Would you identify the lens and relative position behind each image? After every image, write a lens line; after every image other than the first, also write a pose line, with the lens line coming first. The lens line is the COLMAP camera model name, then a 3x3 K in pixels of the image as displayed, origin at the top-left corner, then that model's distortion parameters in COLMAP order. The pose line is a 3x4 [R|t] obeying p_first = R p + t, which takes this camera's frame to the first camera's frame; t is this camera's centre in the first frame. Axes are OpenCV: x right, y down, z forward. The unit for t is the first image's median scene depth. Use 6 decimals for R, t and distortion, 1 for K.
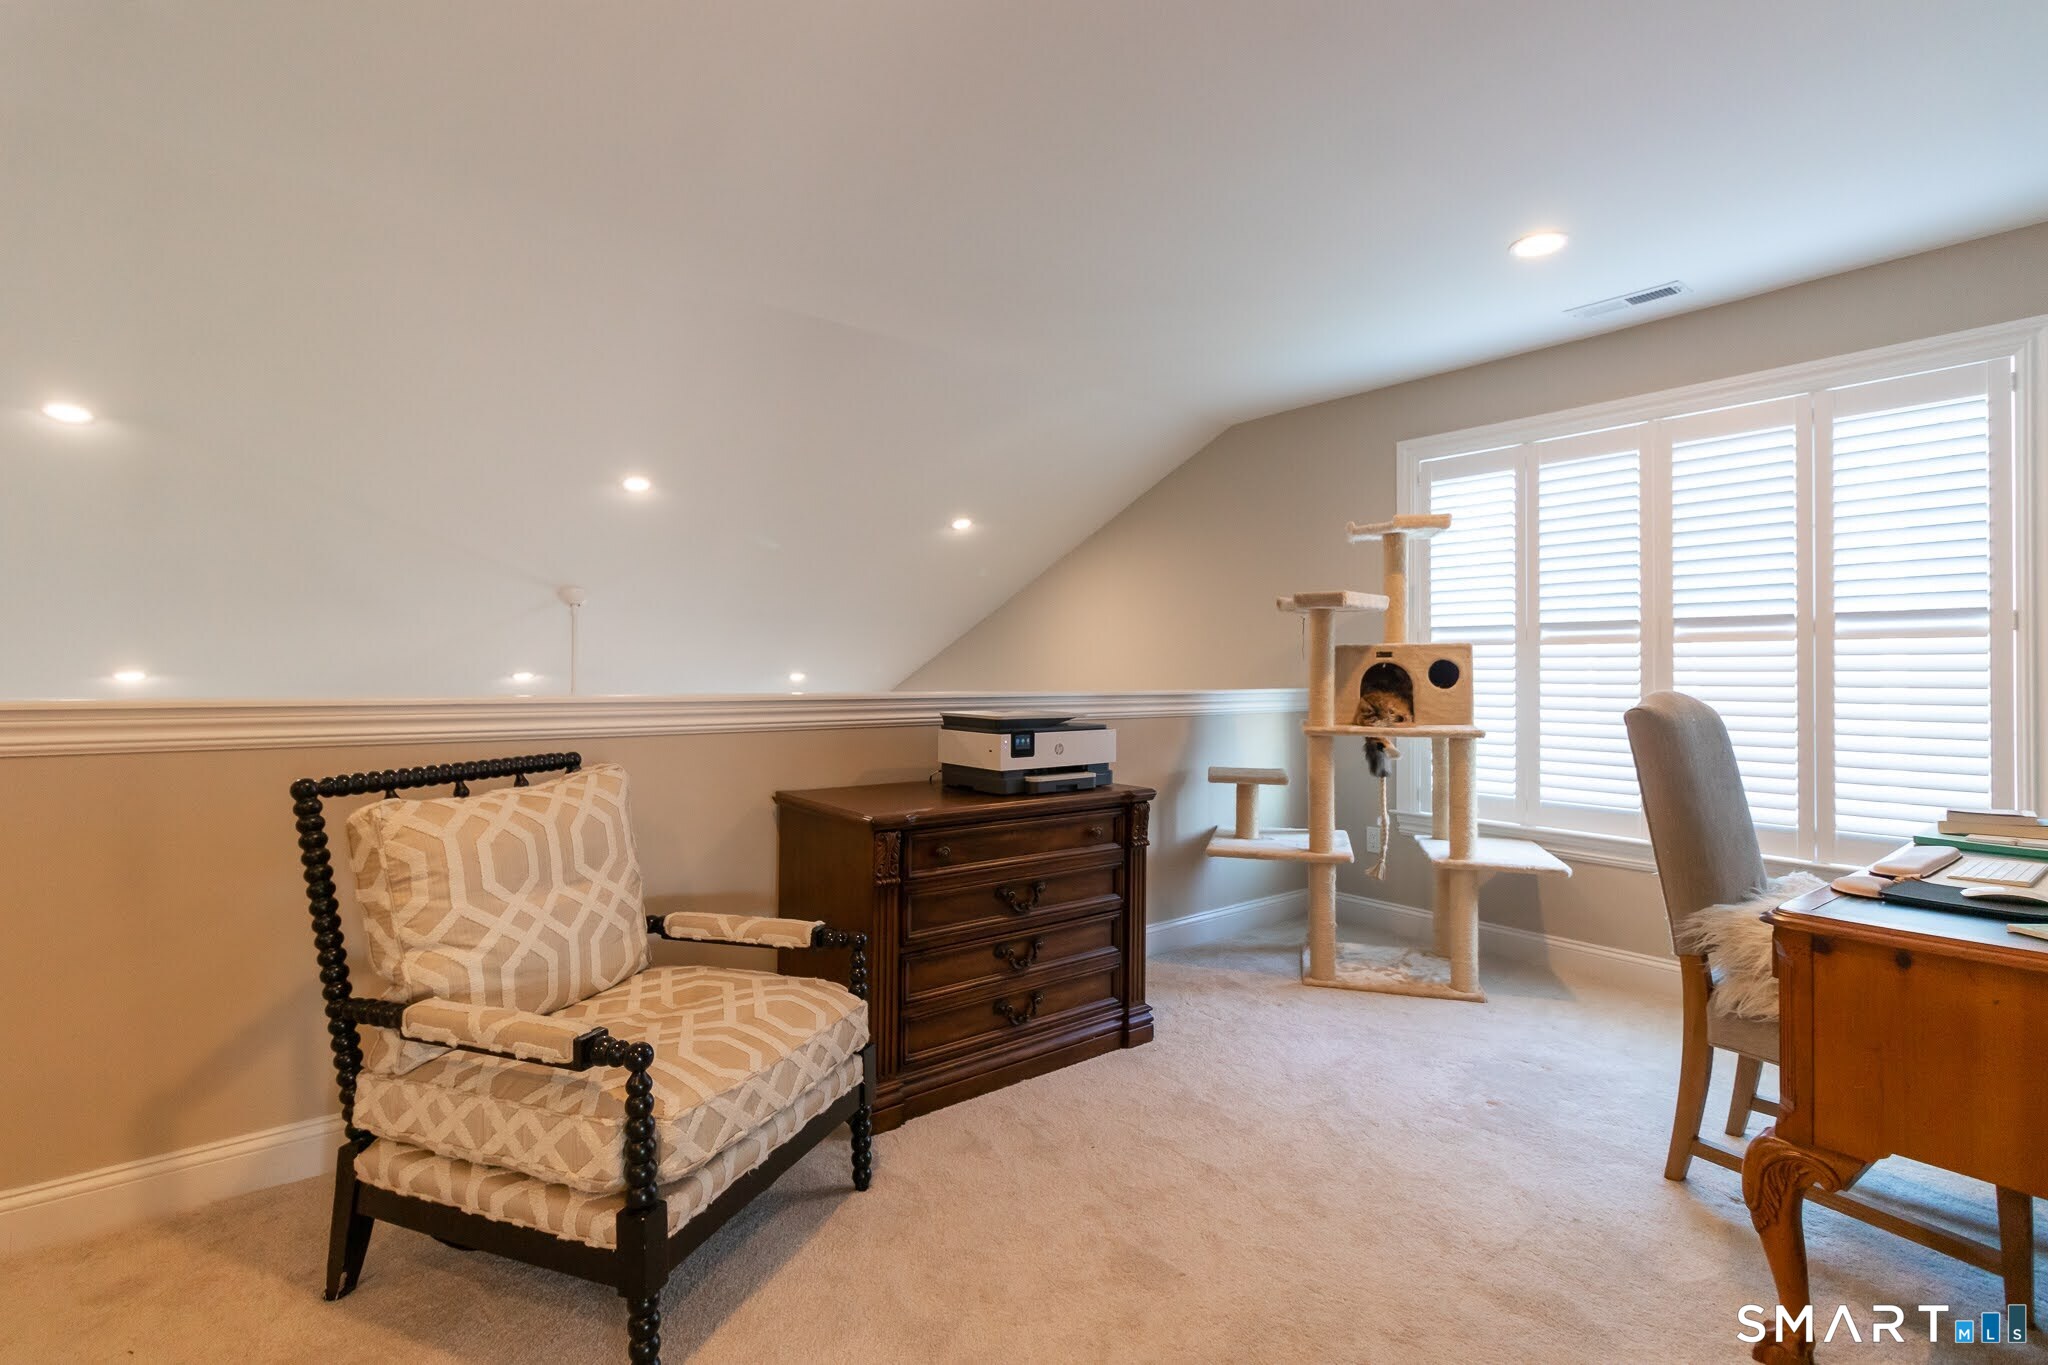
lens RADIAL K [[964.8, 0, 1029.7], [0, 964.8, 673.4], [0, 0, 1]] dist [0.003350, 0.001037]
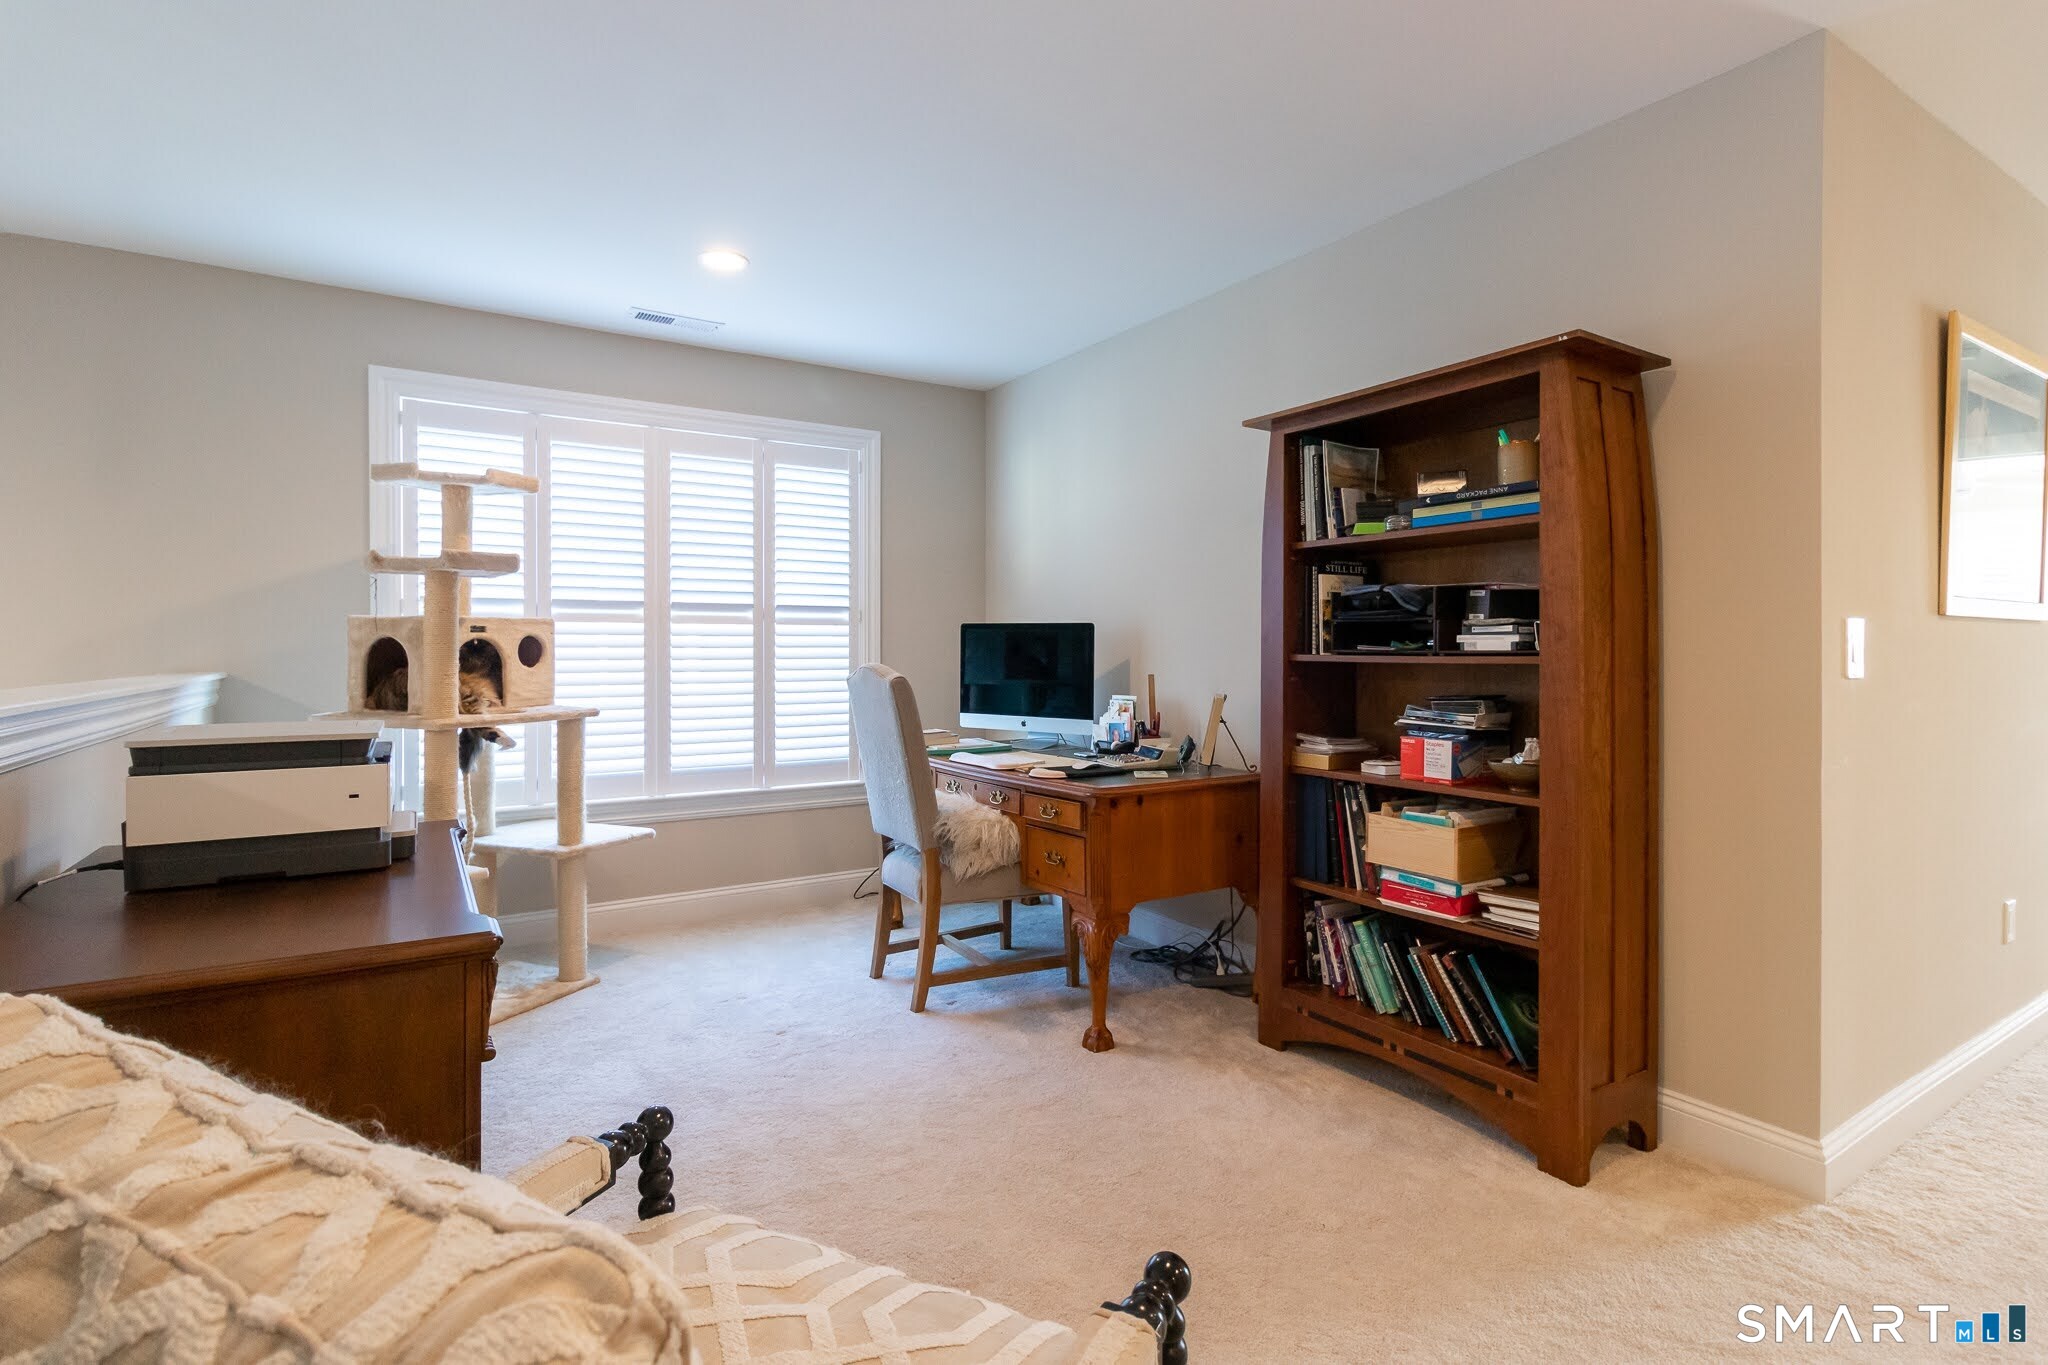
lens RADIAL K [[964.8, 0, 1026.3], [0, 964.8, 667.1], [0, 0, 1]] dist [0.003350, 0.001037]
pose [[0.112309, -0.023953, 0.993385, -0.453528], [0.003009, 0.999713, 0.023766, -0.005265], [-0.993669, 0.000320, 0.112349, 0.449263]]
